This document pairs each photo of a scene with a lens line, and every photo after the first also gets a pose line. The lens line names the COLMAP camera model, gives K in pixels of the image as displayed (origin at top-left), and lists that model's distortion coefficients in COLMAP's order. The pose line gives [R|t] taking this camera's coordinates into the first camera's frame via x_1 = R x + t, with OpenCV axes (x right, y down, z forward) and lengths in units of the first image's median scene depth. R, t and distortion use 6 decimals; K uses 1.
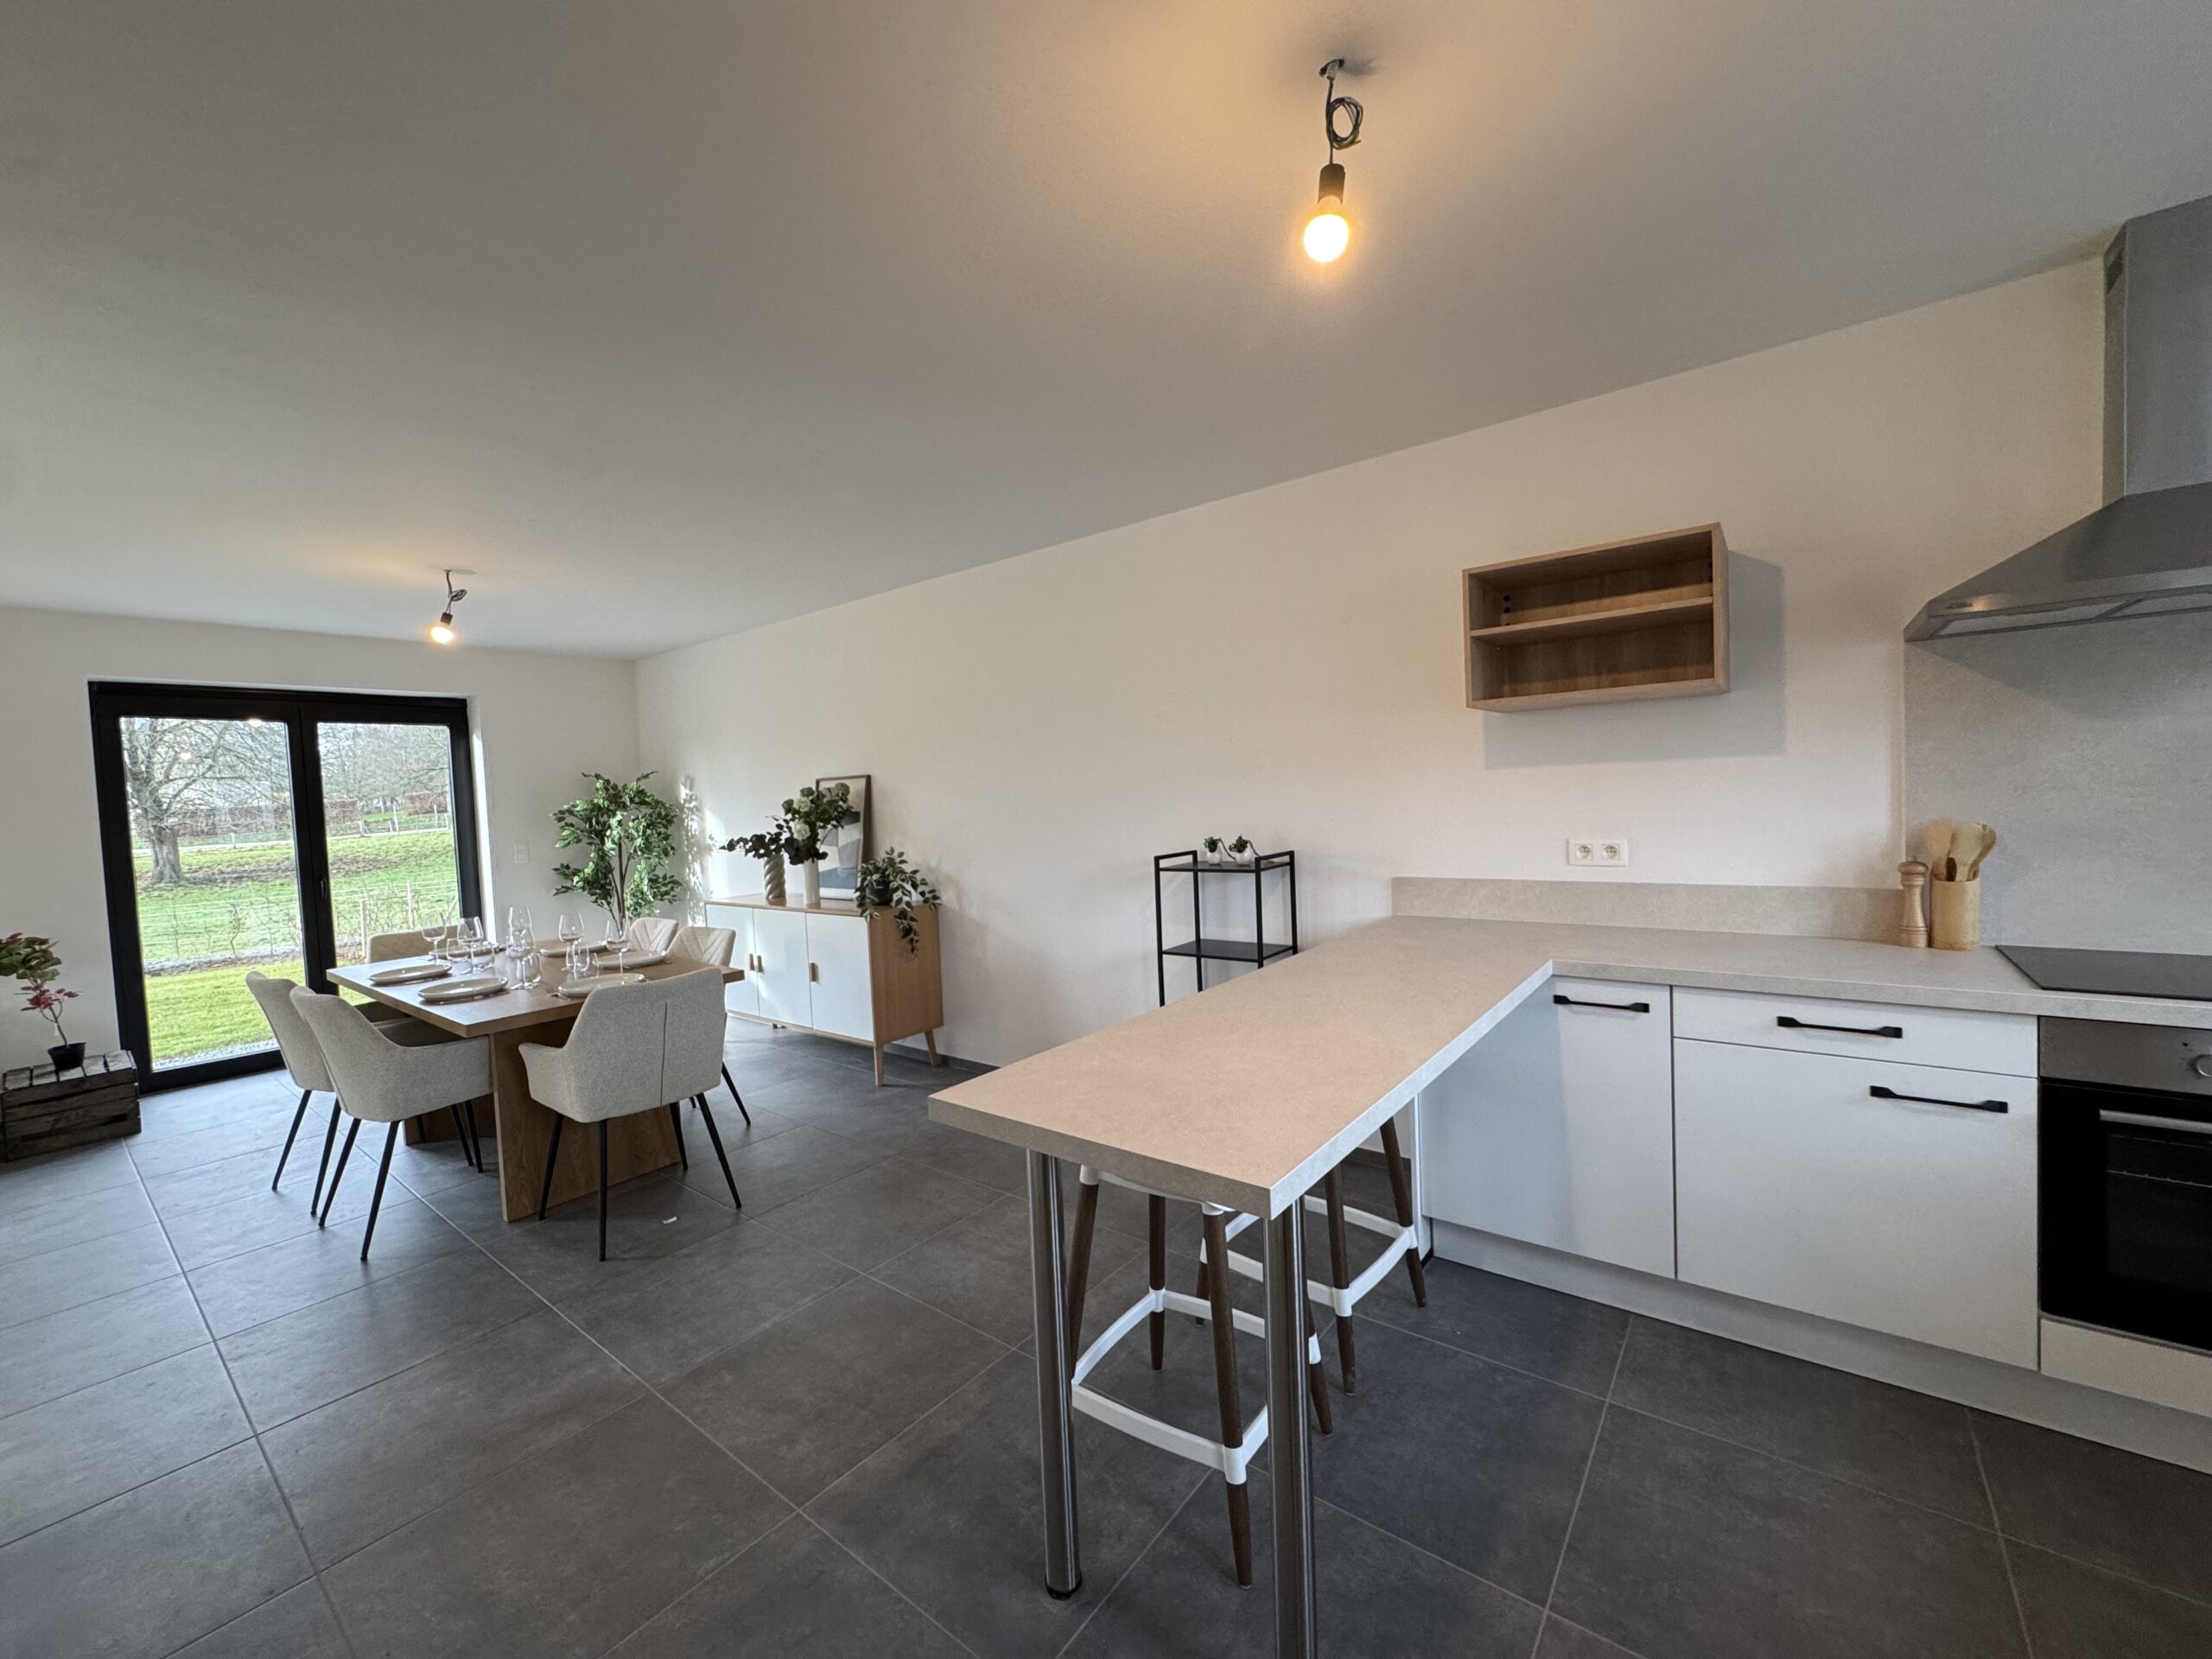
lens RADIAL K [[880.6, 0, 1098.1], [0, 880.6, 828.4], [0, 0, 1]] dist [-0.005053, 0.000605]
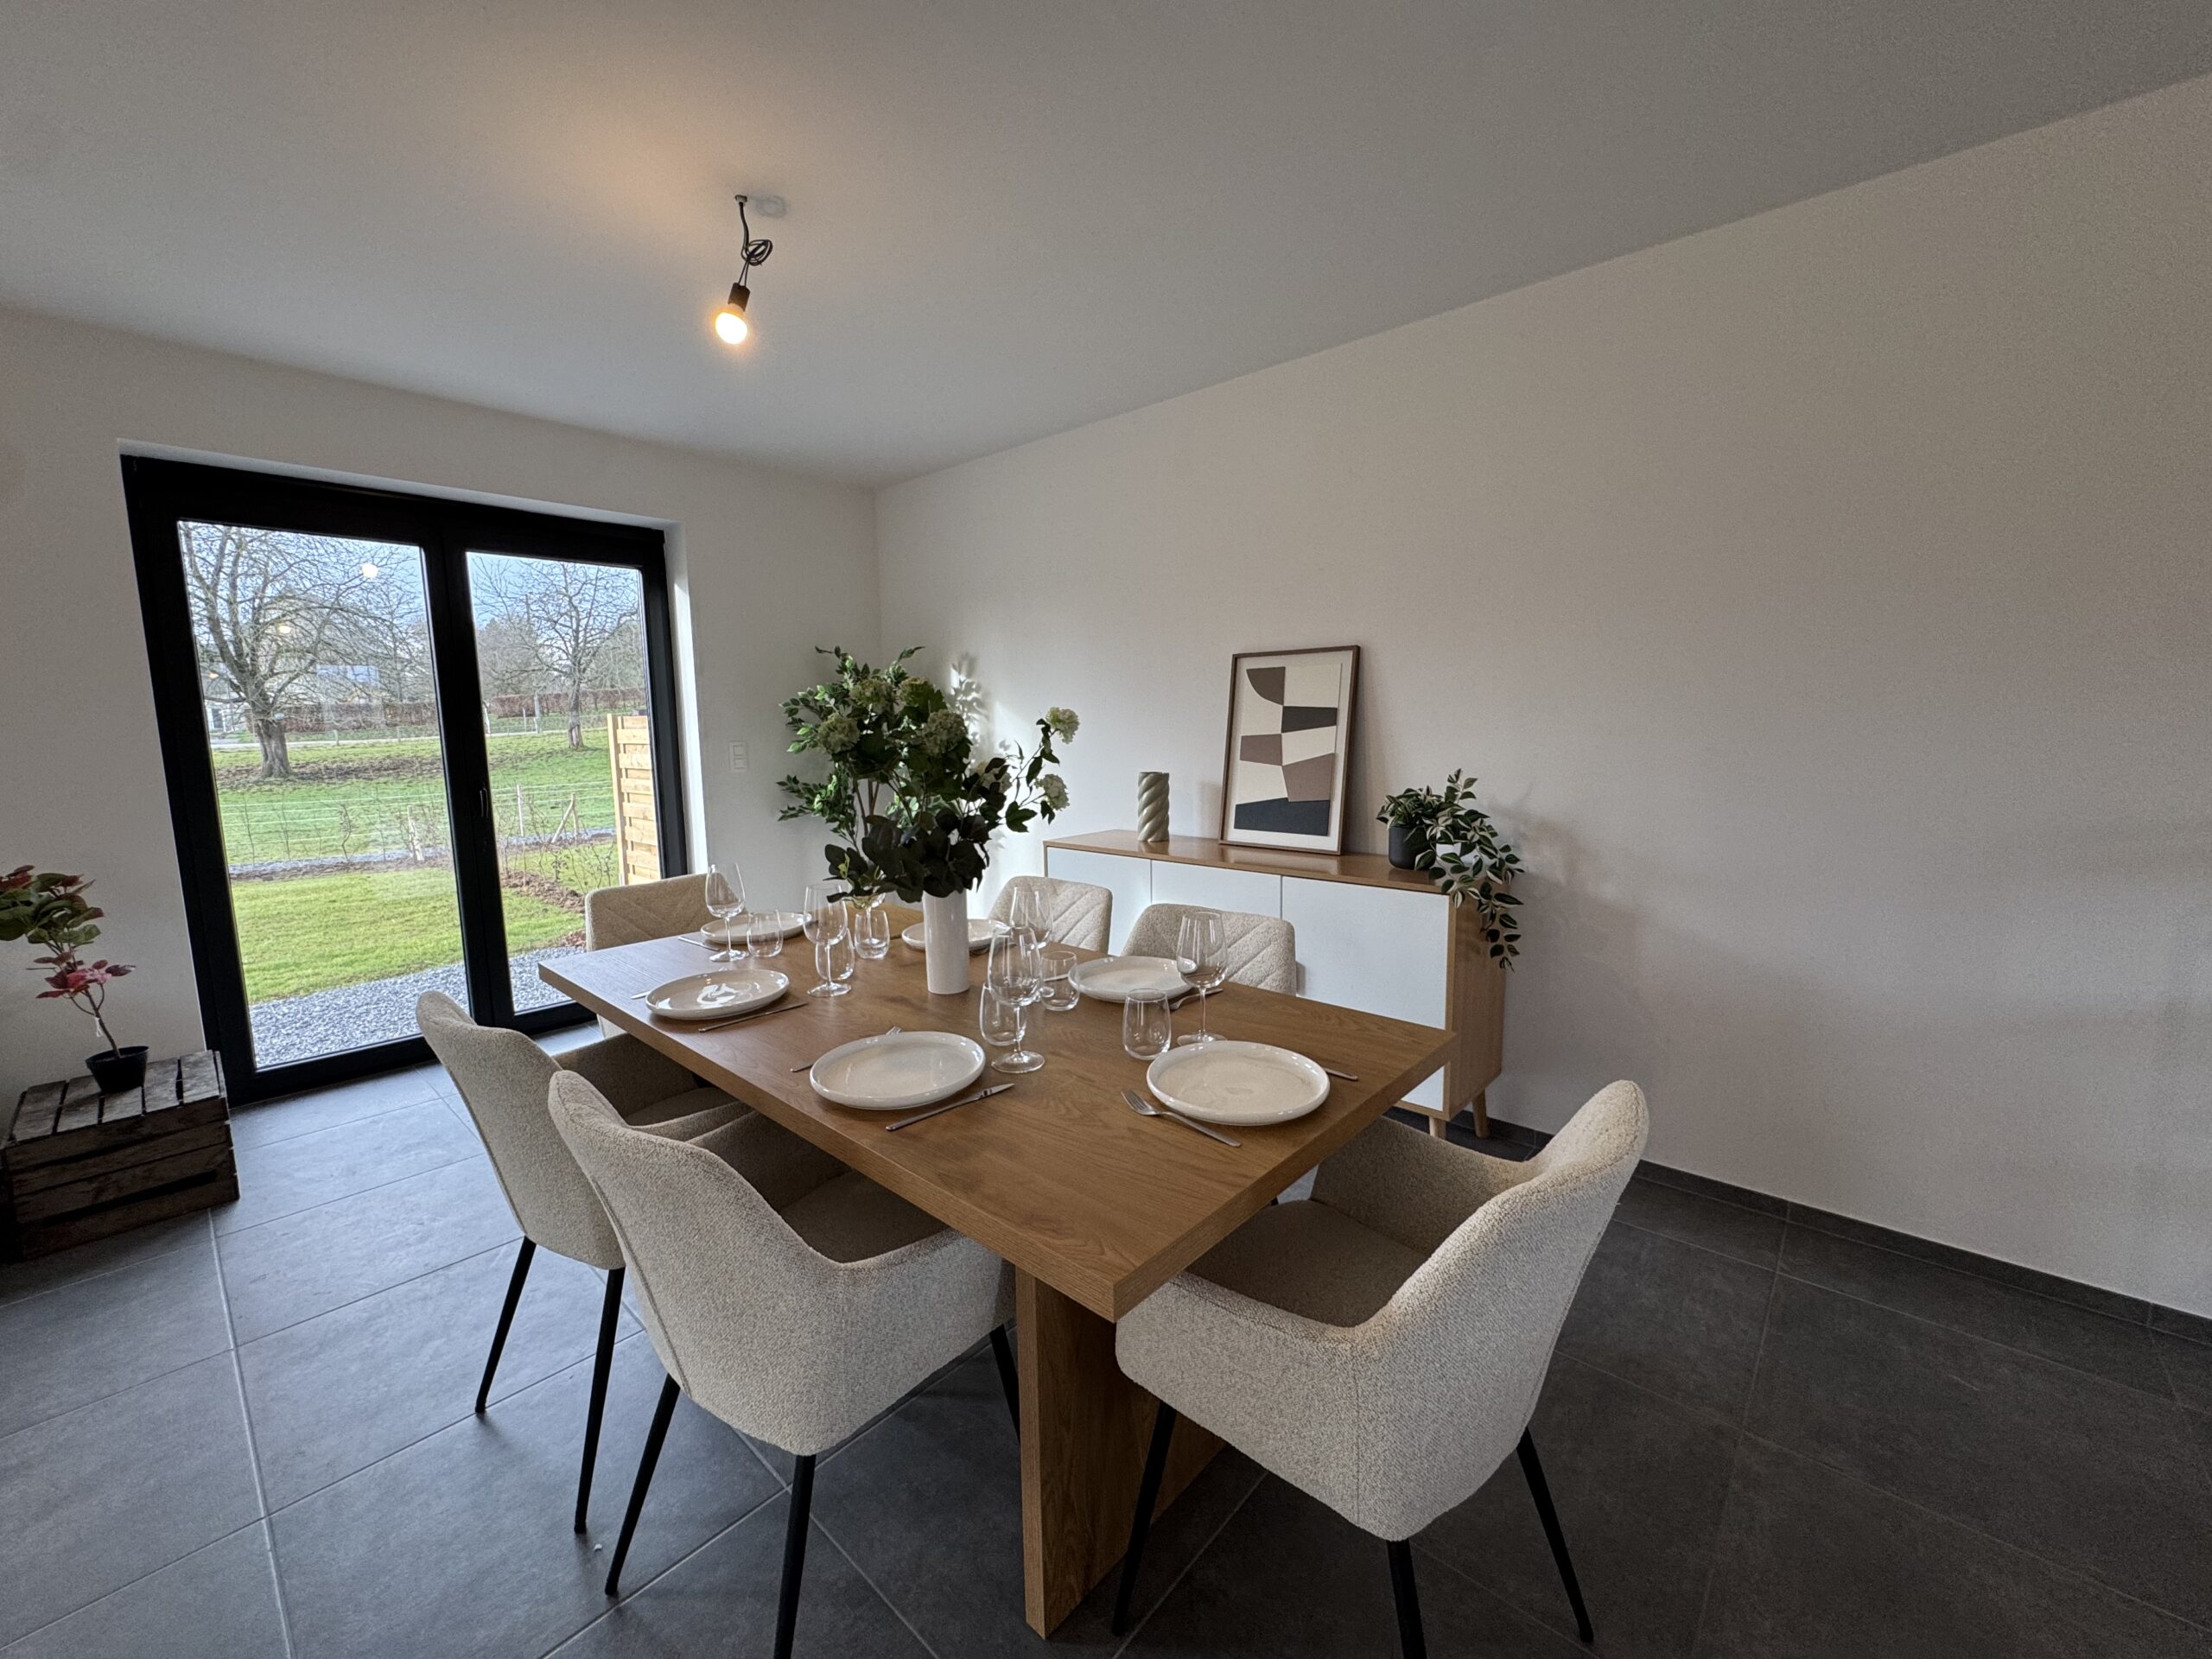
lens RADIAL K [[880.6, 0, 1098.0], [0, 880.6, 830.2], [0, 0, 1]] dist [-0.005053, 0.000605]
pose [[0.997336, 0.037613, -0.062497, -0.398247], [-0.031927, 0.995465, 0.089612, 0.015490], [0.065585, -0.087378, 0.994014, 0.387494]]
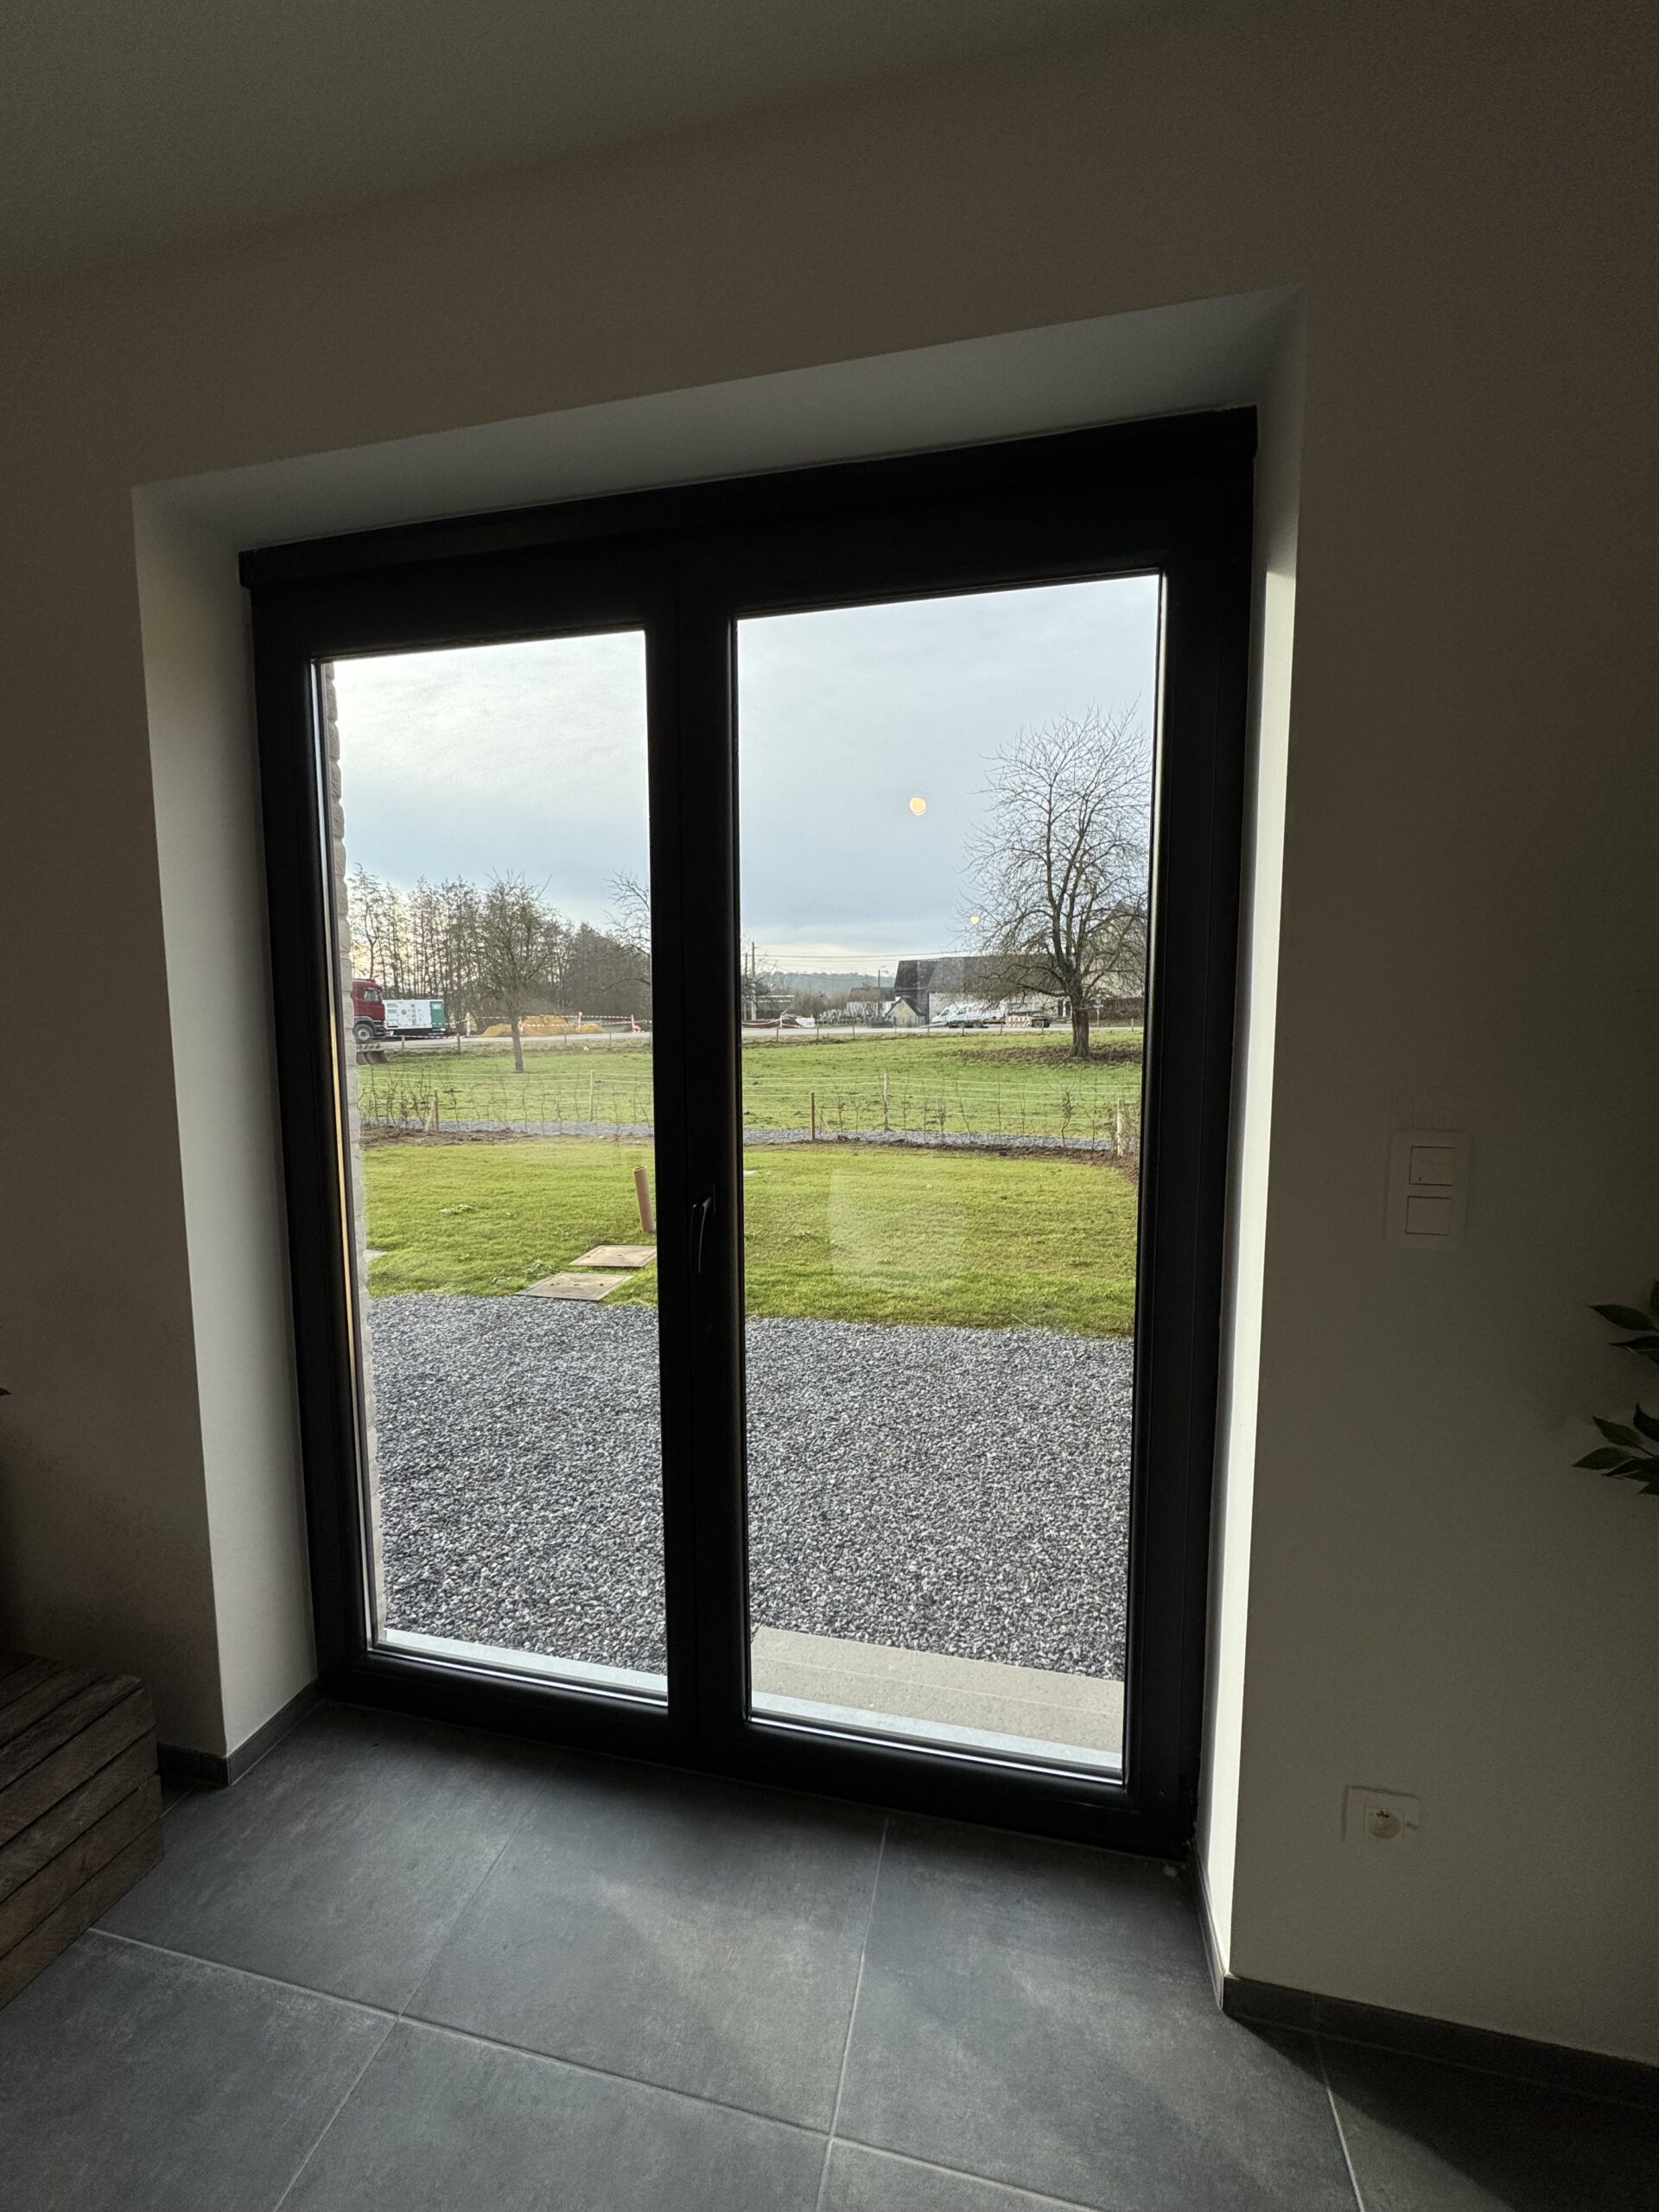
lens RADIAL K [[880.6, 0, 837.5], [0, 880.6, 1092.2], [0, 0, 1]] dist [-0.005053, 0.000605]
pose [[0.437397, 0.126530, -0.890323, -0.673005], [-0.064044, 0.991921, 0.109506, -0.011199], [0.896985, 0.009122, 0.441966, 0.983686]]
